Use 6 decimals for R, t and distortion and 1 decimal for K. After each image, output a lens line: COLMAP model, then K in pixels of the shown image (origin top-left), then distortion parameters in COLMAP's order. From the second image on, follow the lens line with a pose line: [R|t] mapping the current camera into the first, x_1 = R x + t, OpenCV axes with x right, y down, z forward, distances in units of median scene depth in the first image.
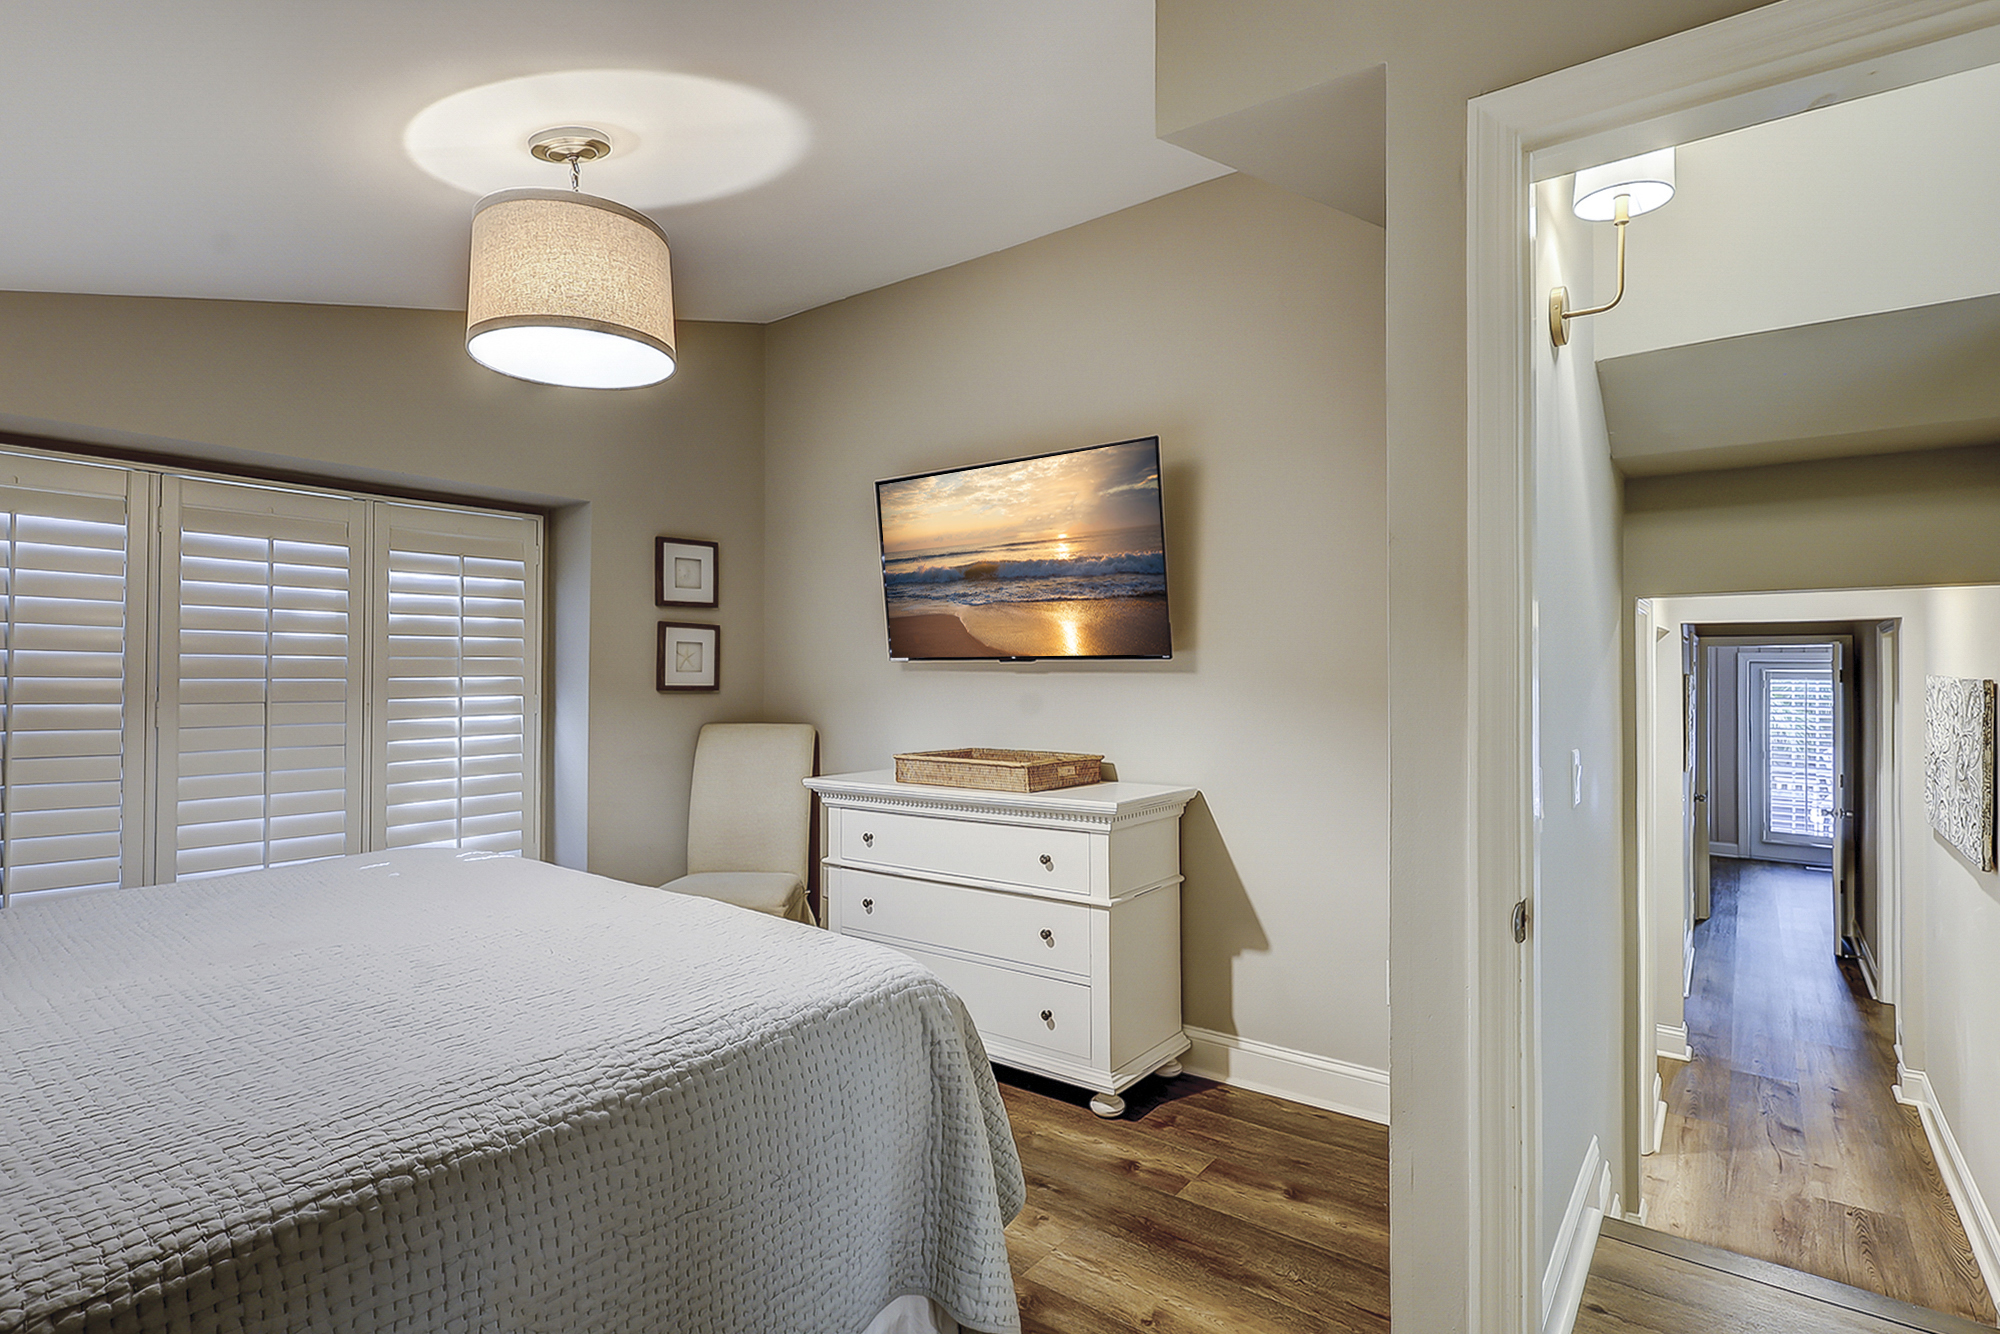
lens RADIAL K [[975.2, 0, 979.0], [0, 975.2, 660.0], [0, 0, 1]] dist [-0.001130, -0.000841]
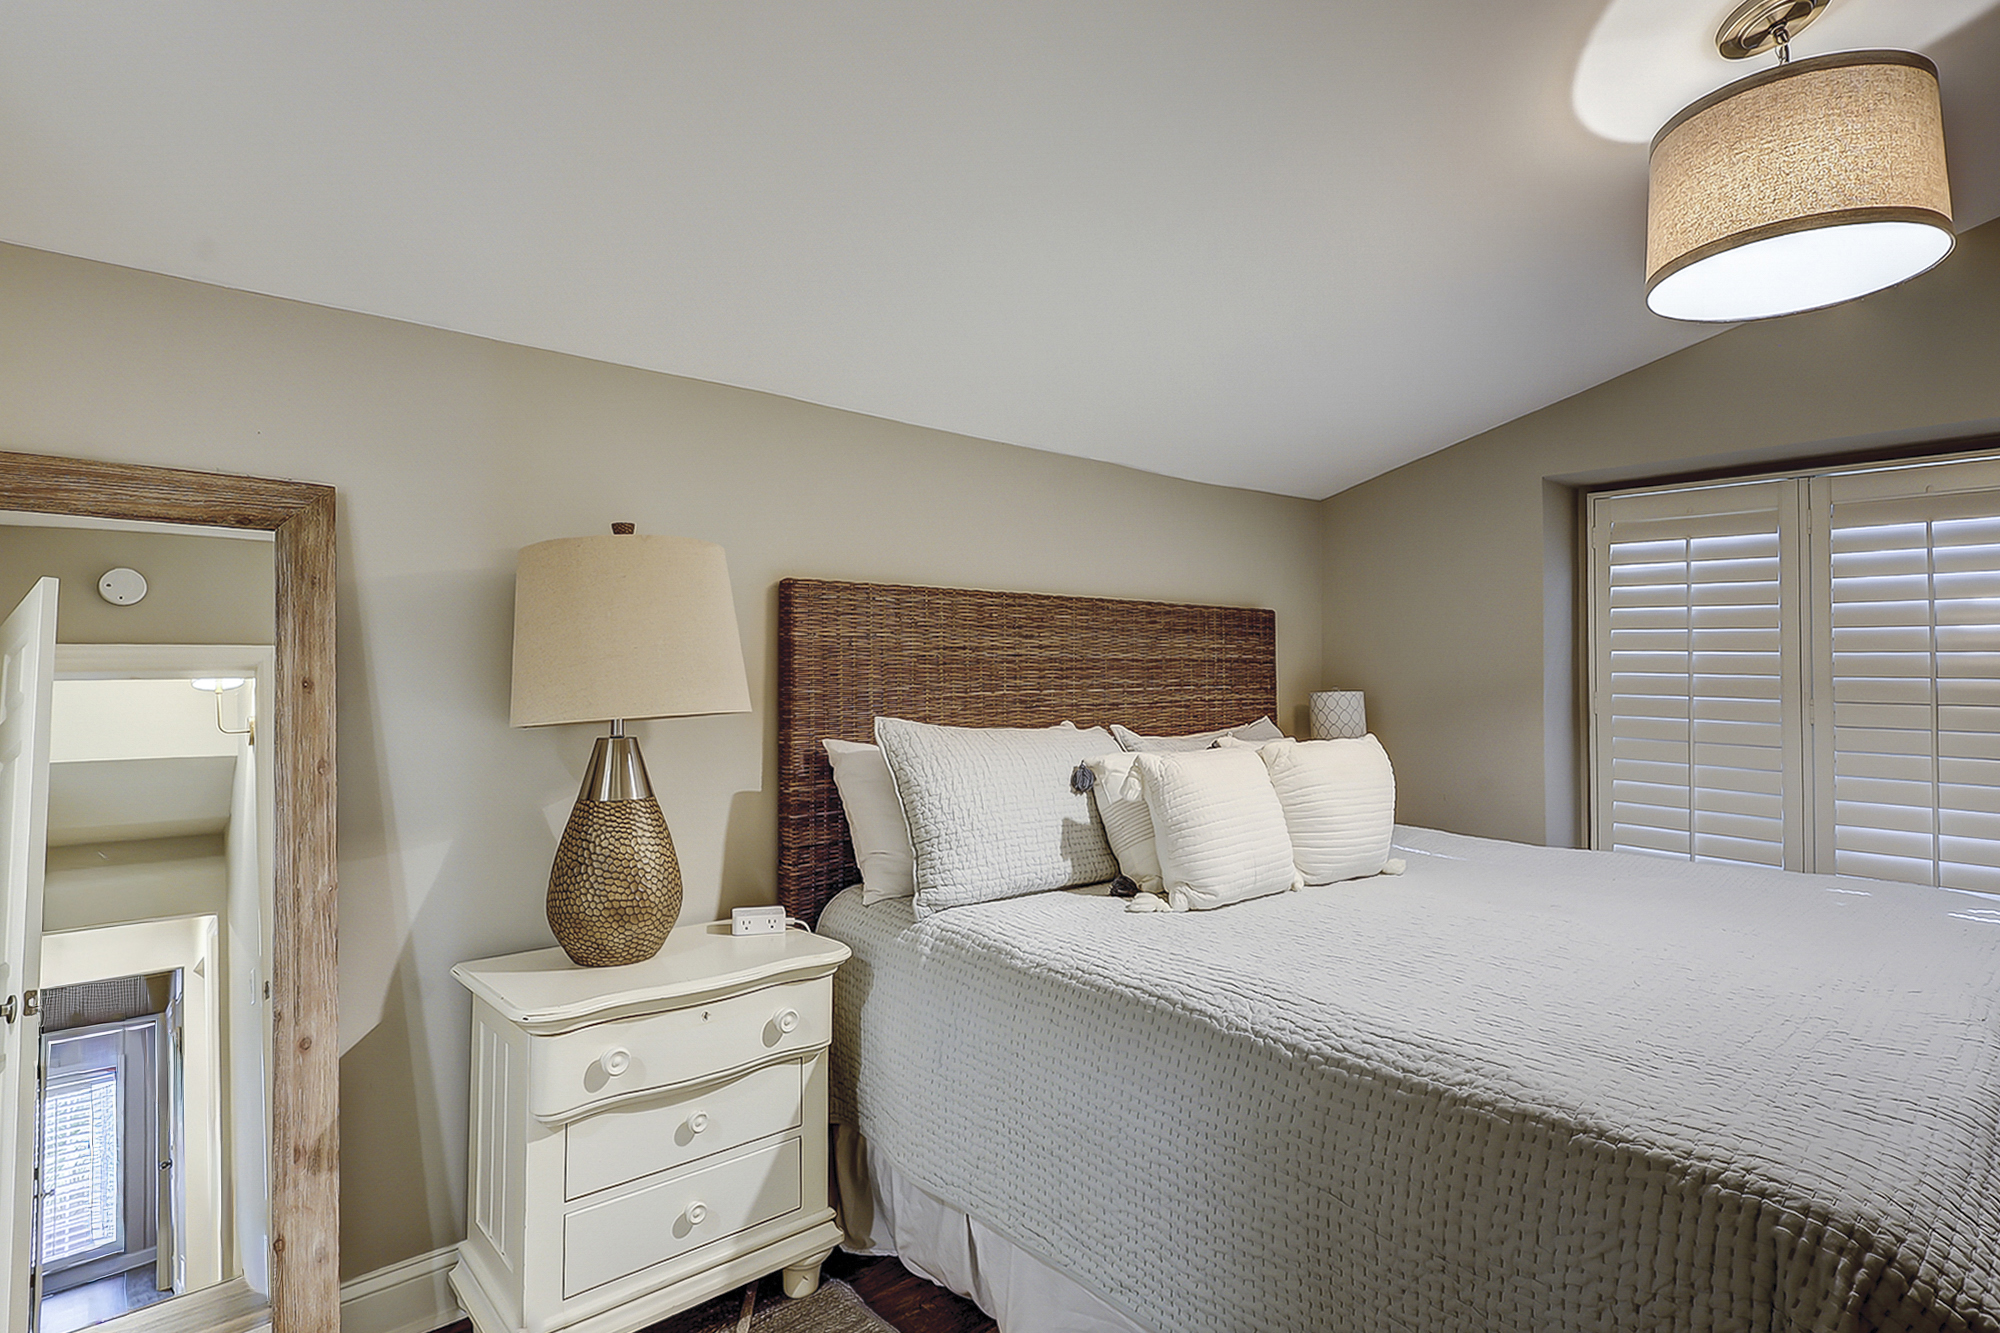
lens RADIAL K [[975.2, 0, 1005.3], [0, 975.2, 660.1], [0, 0, 1]] dist [-0.001130, -0.000841]
pose [[-0.176263, -0.009623, -0.984296, 0.739993], [0.012169, 0.999854, -0.011955, 0.009167], [0.984268, -0.014085, -0.176121, 0.802535]]
